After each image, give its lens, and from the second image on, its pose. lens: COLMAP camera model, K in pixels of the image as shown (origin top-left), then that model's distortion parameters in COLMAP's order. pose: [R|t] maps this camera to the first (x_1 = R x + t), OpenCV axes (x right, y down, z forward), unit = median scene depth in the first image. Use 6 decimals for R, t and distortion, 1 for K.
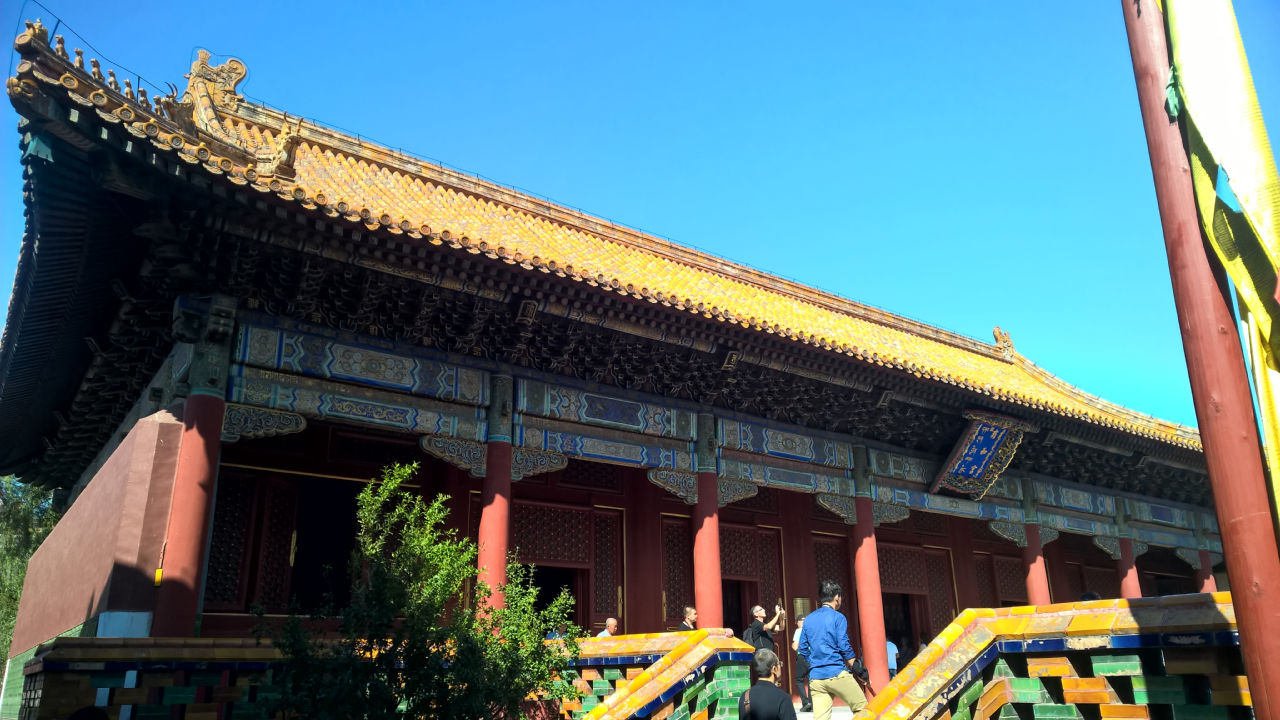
lens RADIAL K [[945.7, 0, 640.0], [0, 945.7, 360.0], [0, 0, 1]] dist [0.066754, 0.000892]
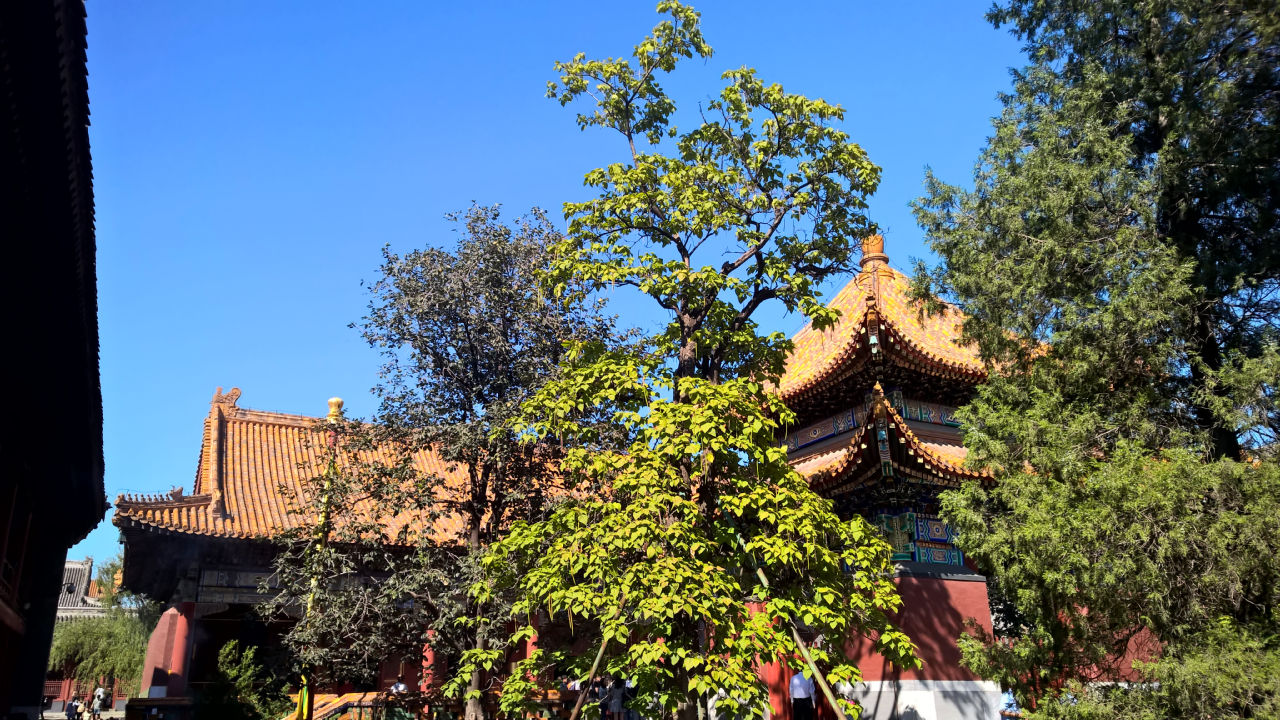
lens RADIAL K [[945.7, 0, 640.0], [0, 945.7, 360.0], [0, 0, 1]] dist [0.066754, 0.000892]
pose [[0.990210, -0.046018, -0.131782, 1.243115], [0.045515, 0.998940, -0.006828, -0.590438], [0.131957, 0.000763, 0.991255, -1.573351]]
